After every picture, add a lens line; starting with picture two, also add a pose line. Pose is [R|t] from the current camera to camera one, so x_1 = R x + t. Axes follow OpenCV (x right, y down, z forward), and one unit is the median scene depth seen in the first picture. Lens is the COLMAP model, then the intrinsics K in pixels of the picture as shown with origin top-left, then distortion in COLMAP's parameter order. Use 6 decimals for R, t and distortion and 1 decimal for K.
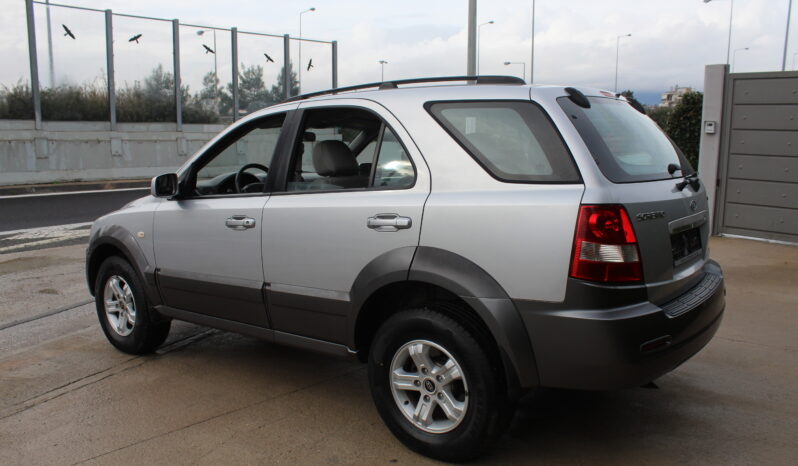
lens RADIAL K [[668.4, 0, 399.0], [0, 668.4, 233.0], [0, 0, 1]] dist [-0.172973, 0.169962]
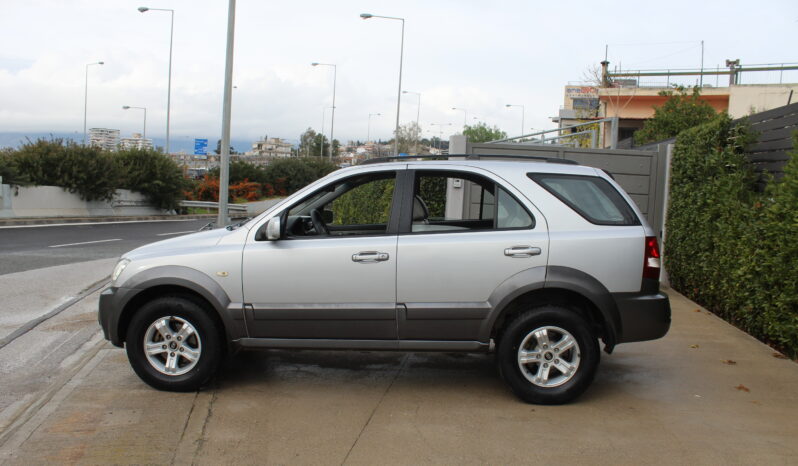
lens RADIAL K [[668.4, 0, 399.0], [0, 668.4, 233.0], [0, 0, 1]] dist [-0.172973, 0.169962]
pose [[0.831299, -0.010264, 0.555731, -1.065145], [0.049233, 0.997259, -0.055228, 0.011173], [-0.553641, 0.073271, 0.829526, -0.101085]]
